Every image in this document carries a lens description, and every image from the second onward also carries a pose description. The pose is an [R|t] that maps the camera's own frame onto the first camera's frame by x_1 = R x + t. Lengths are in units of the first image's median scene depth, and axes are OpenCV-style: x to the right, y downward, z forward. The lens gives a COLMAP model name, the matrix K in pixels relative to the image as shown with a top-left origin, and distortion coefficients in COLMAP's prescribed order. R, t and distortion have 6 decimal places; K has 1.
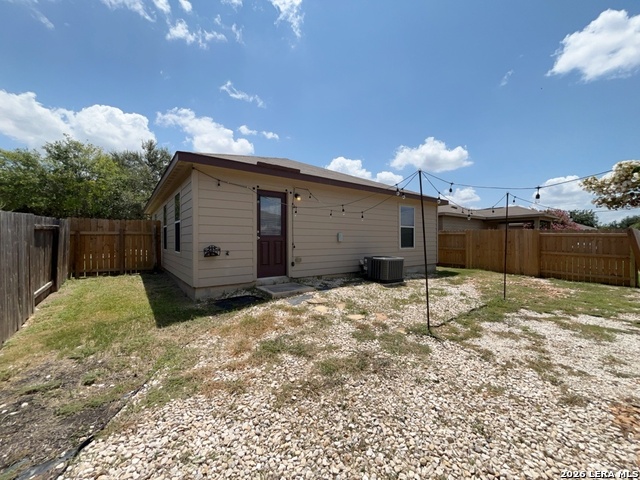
lens RADIAL K [[262.5, 0, 318.0], [0, 262.5, 241.2], [0, 0, 1]] dist [0.009124, -0.000257]
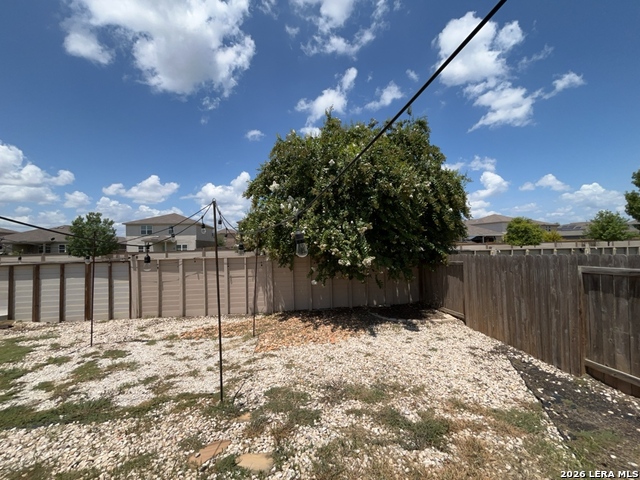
lens RADIAL K [[262.5, 0, 318.0], [0, 262.5, 241.2], [0, 0, 1]] dist [0.009124, -0.000257]
pose [[-0.852884, 0.028378, 0.521329, -0.280198], [0.020344, 0.999570, -0.021129, -0.145473], [-0.521704, -0.007415, -0.853094, 1.622346]]
